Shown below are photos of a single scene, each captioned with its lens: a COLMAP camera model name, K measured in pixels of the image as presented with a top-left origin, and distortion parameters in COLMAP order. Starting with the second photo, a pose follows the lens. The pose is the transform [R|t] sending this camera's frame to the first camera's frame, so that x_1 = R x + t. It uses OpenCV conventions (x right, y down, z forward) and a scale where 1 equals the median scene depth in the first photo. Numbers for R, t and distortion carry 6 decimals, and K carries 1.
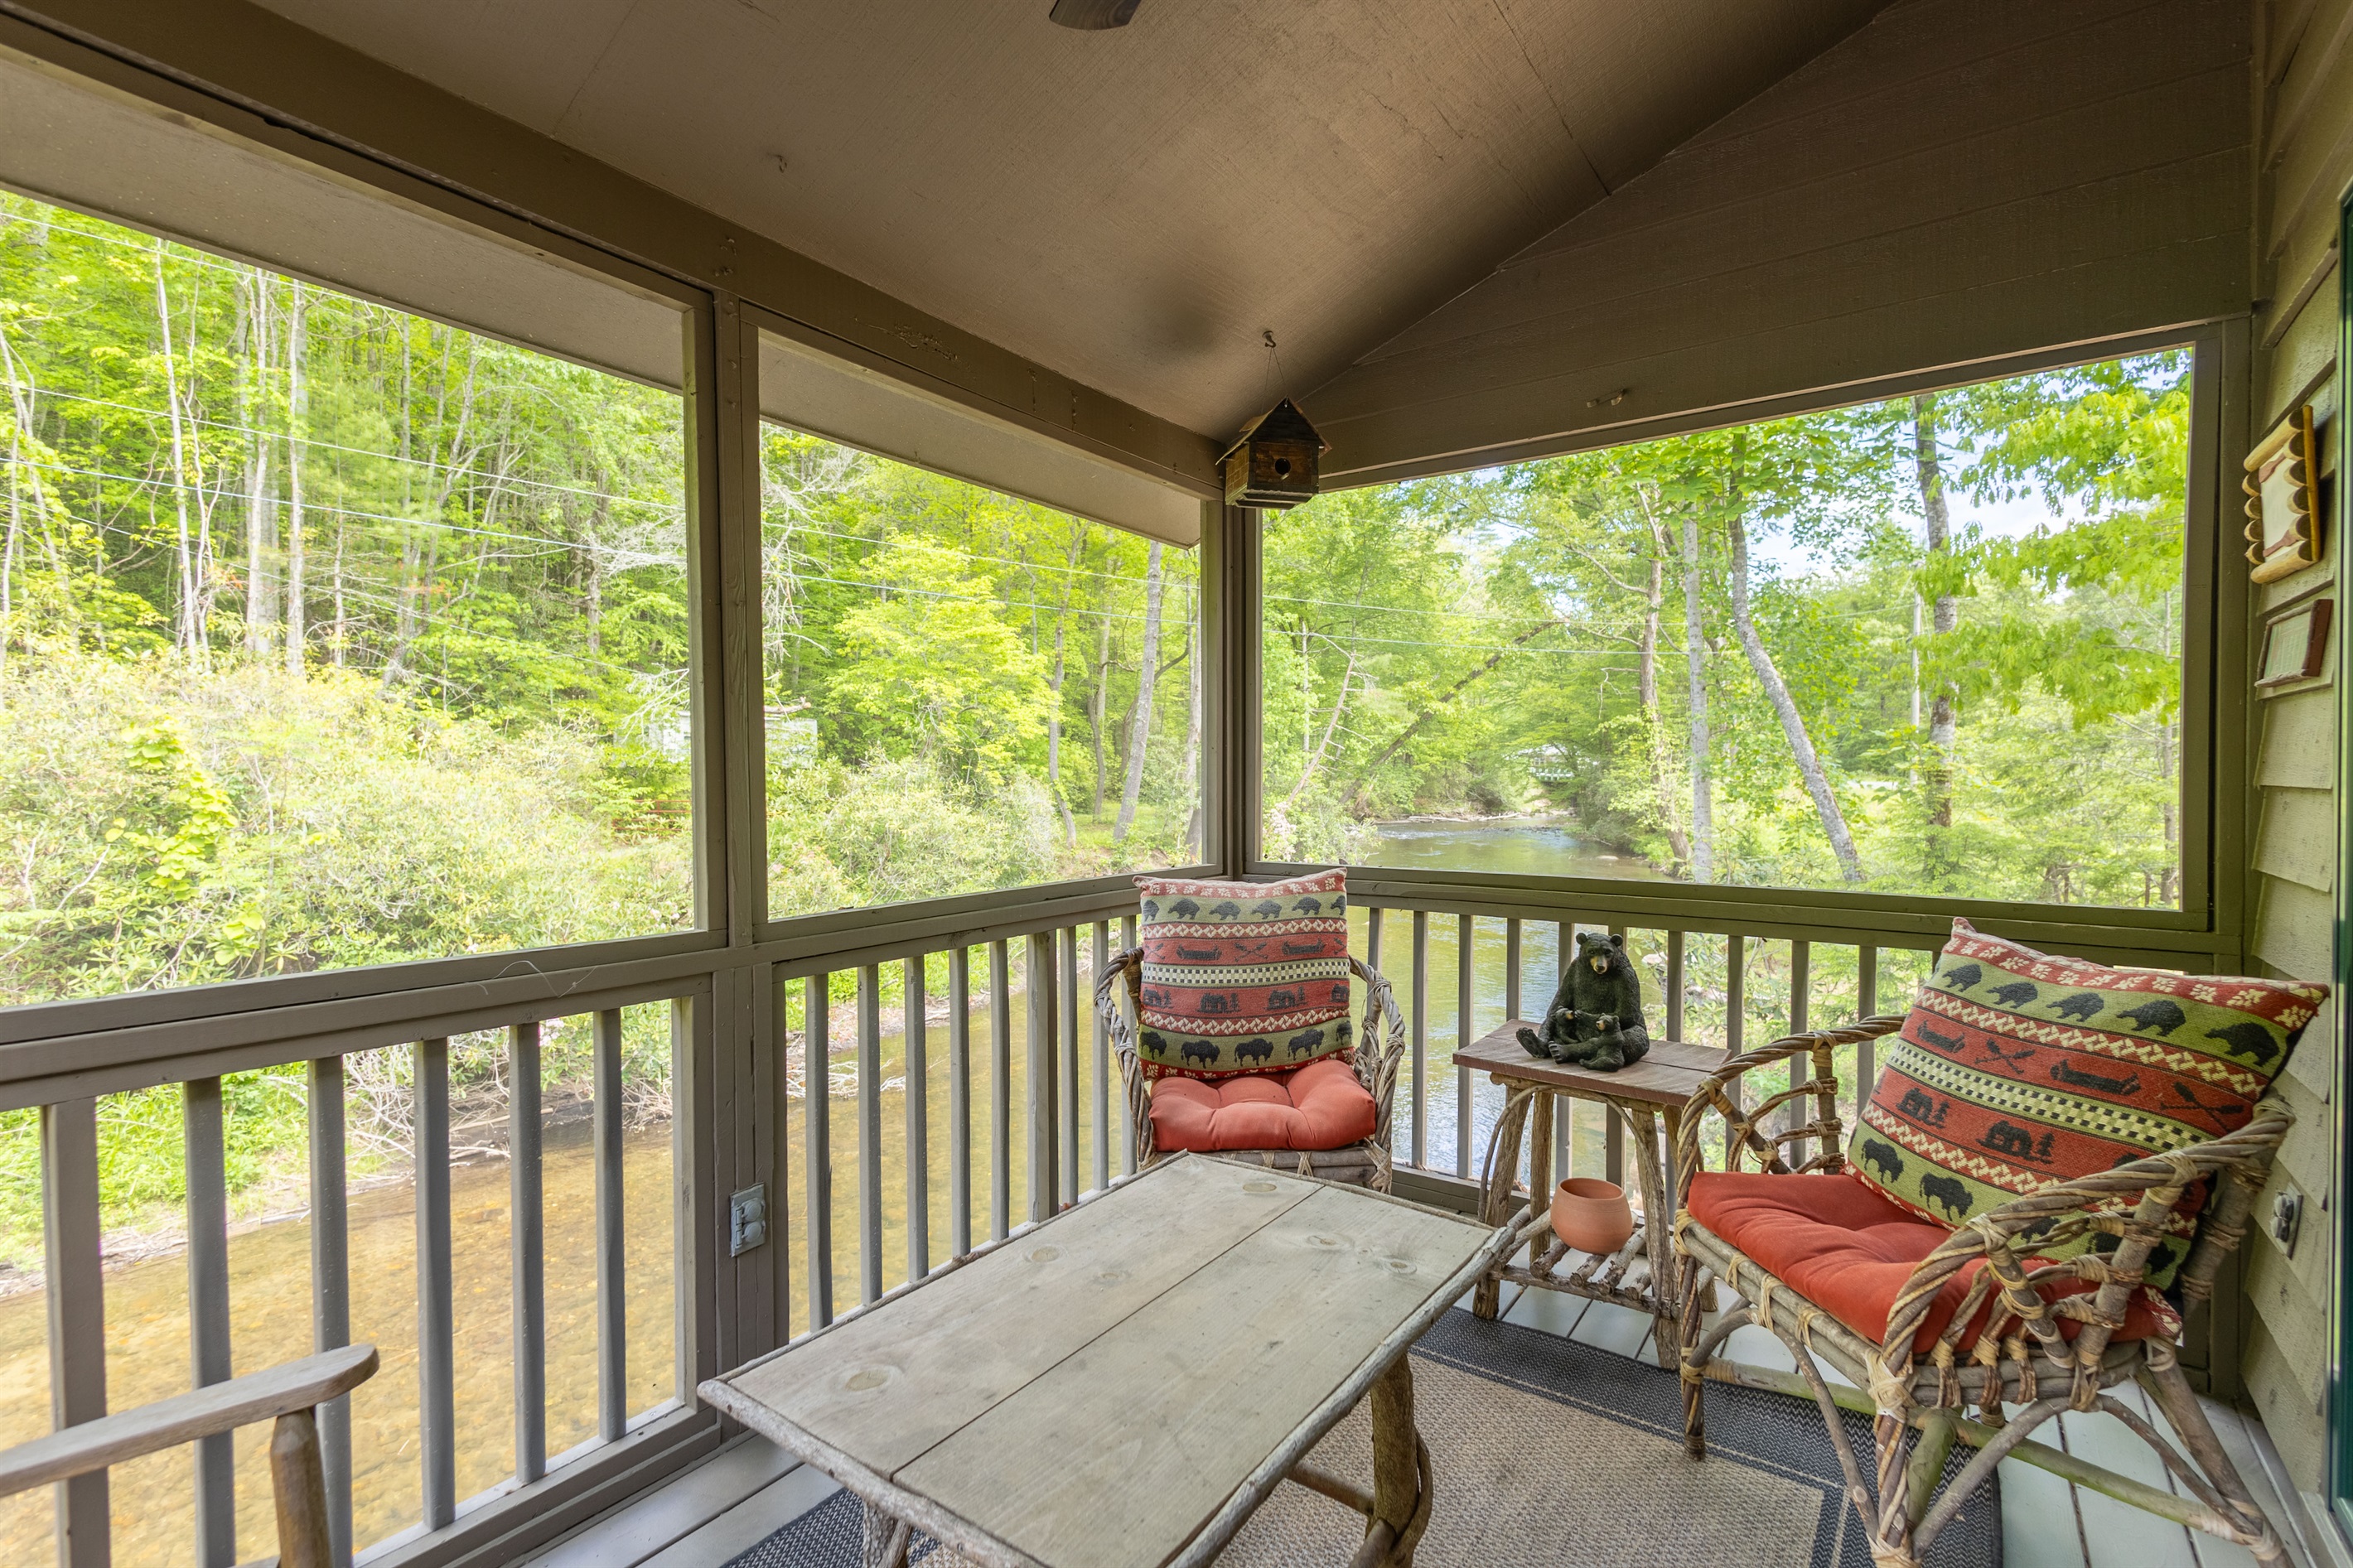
lens RADIAL K [[1073.4, 0, 1180.2], [0, 1073.4, 788.5], [0, 0, 1]] dist [0.001834, -0.000001]
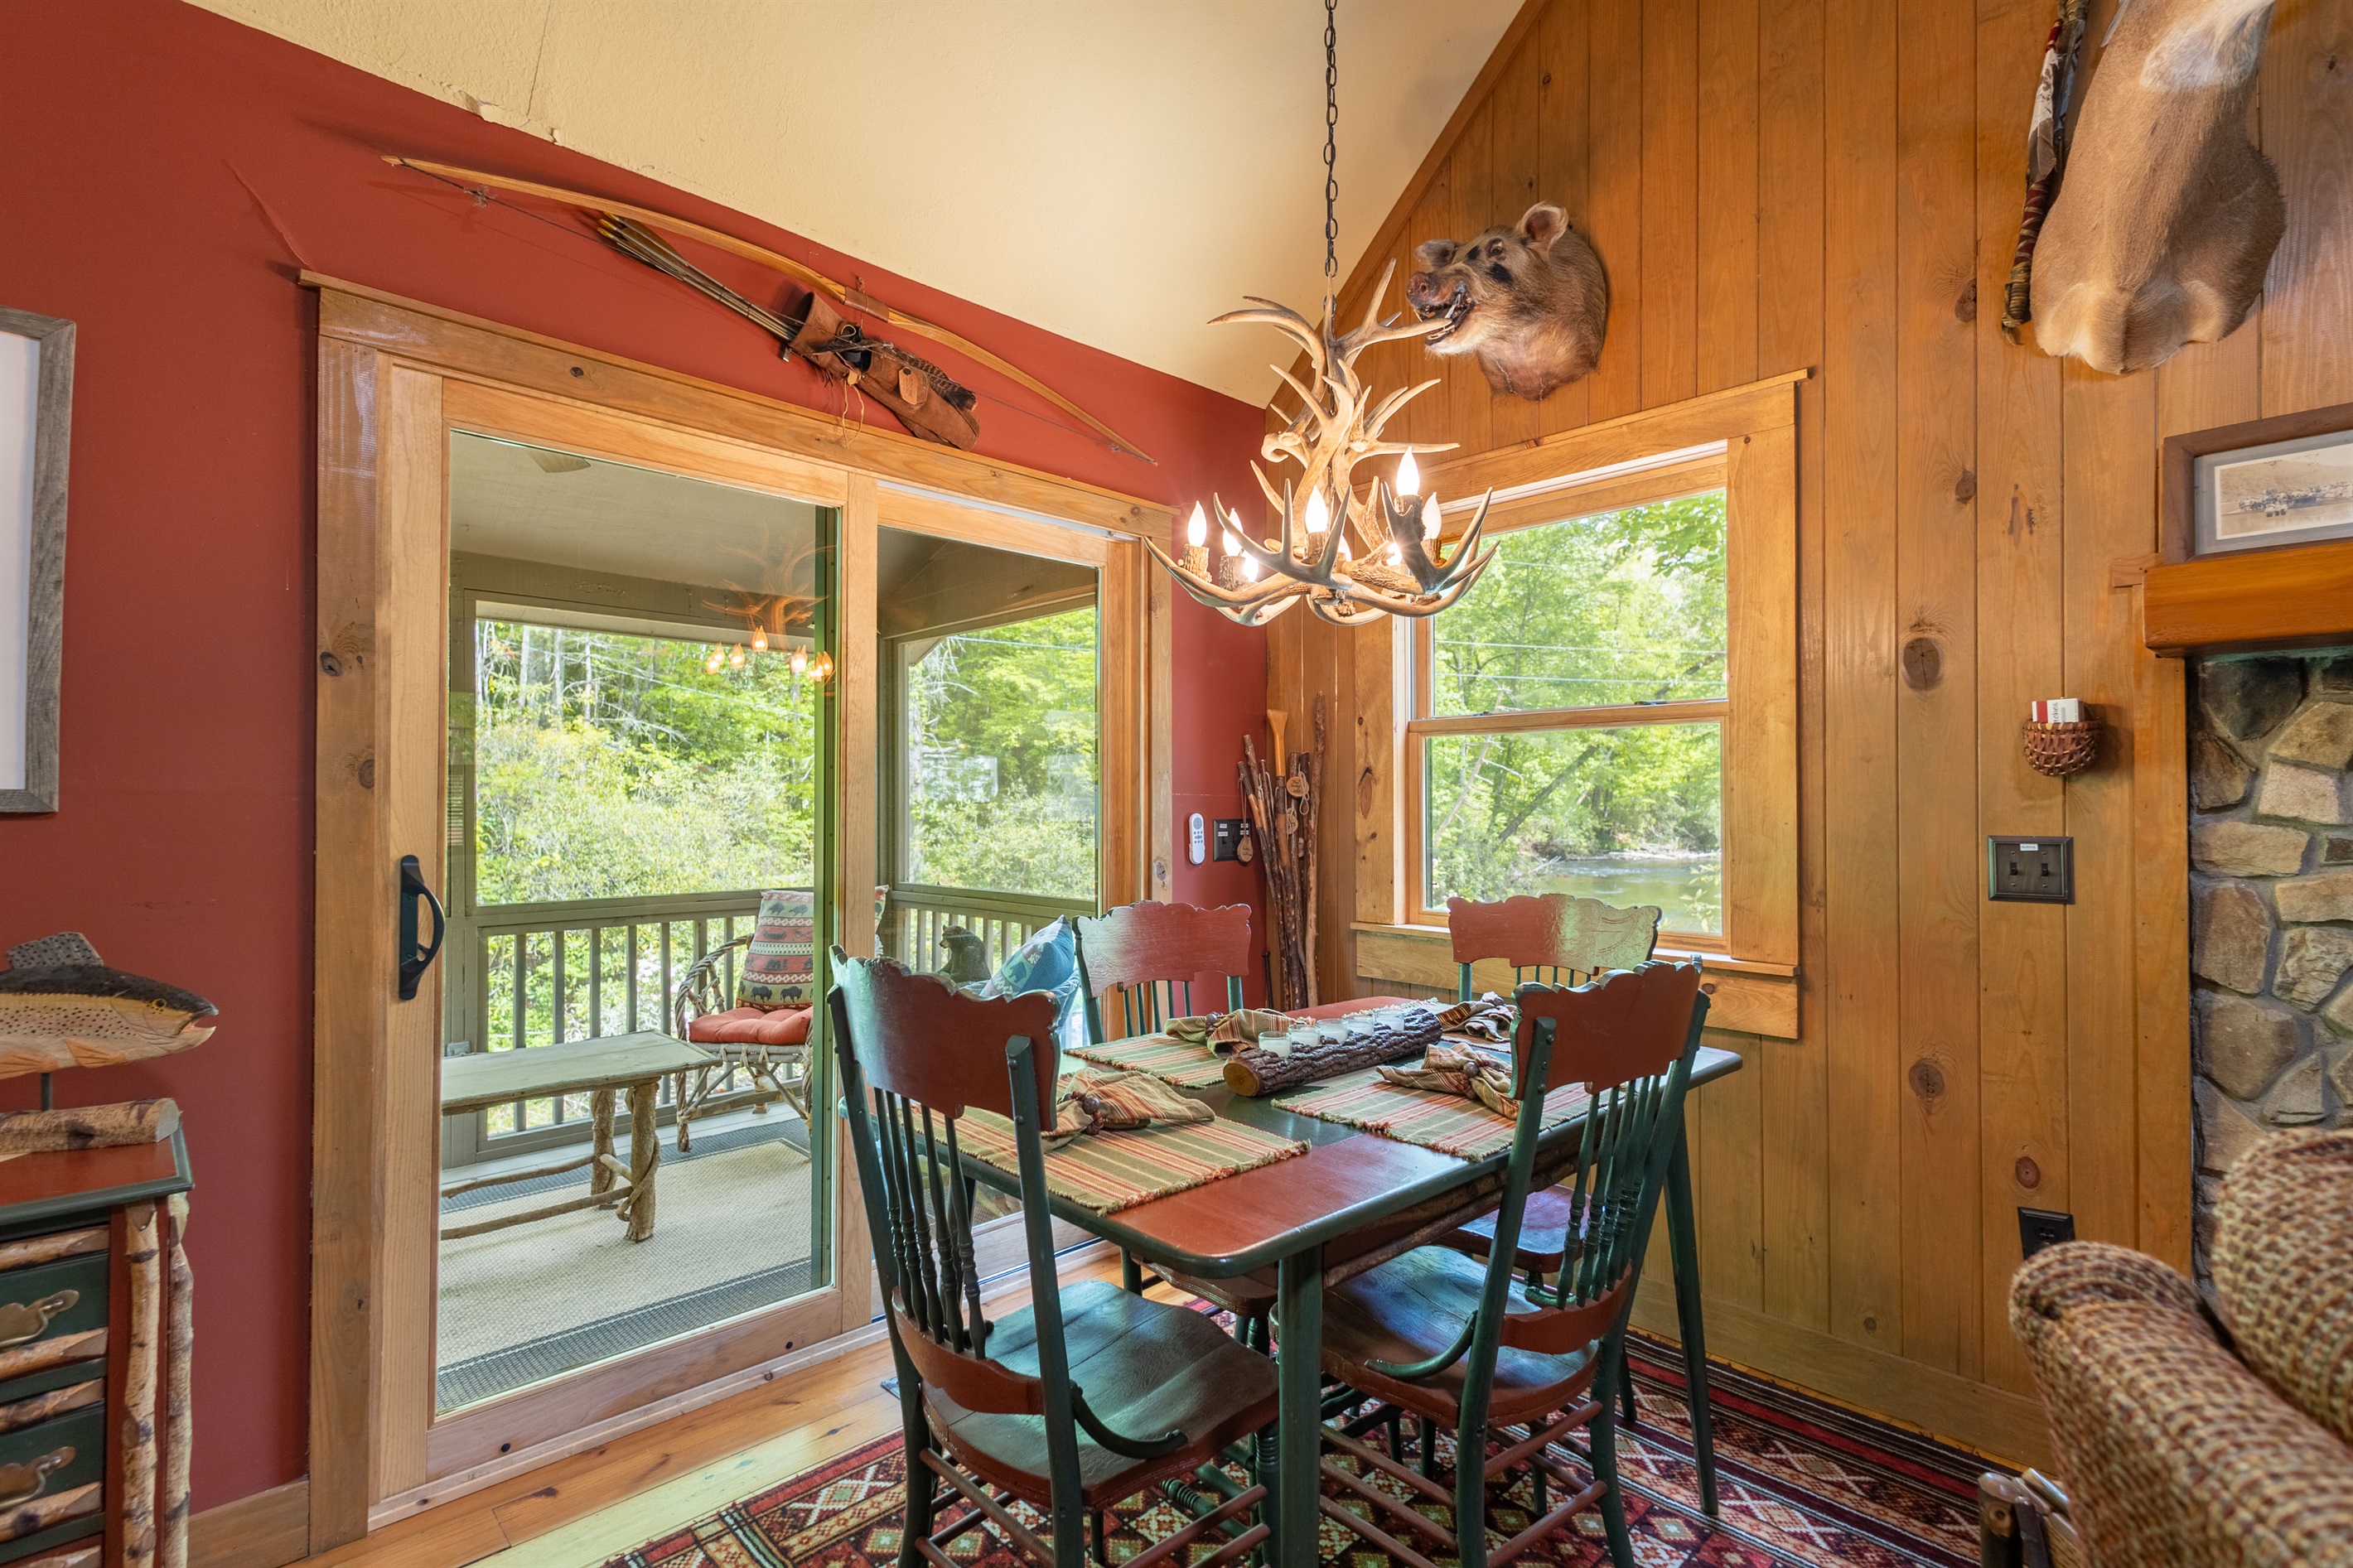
lens RADIAL K [[1073.4, 0, 1168.3], [0, 1073.4, 778.9], [0, 0, 1]] dist [0.001834, -0.000001]
pose [[0.980934, -0.001799, -0.194331, 0.092362], [-0.005807, 0.999239, -0.038565, -0.002963], [0.194252, 0.038958, 0.980178, -0.052234]]
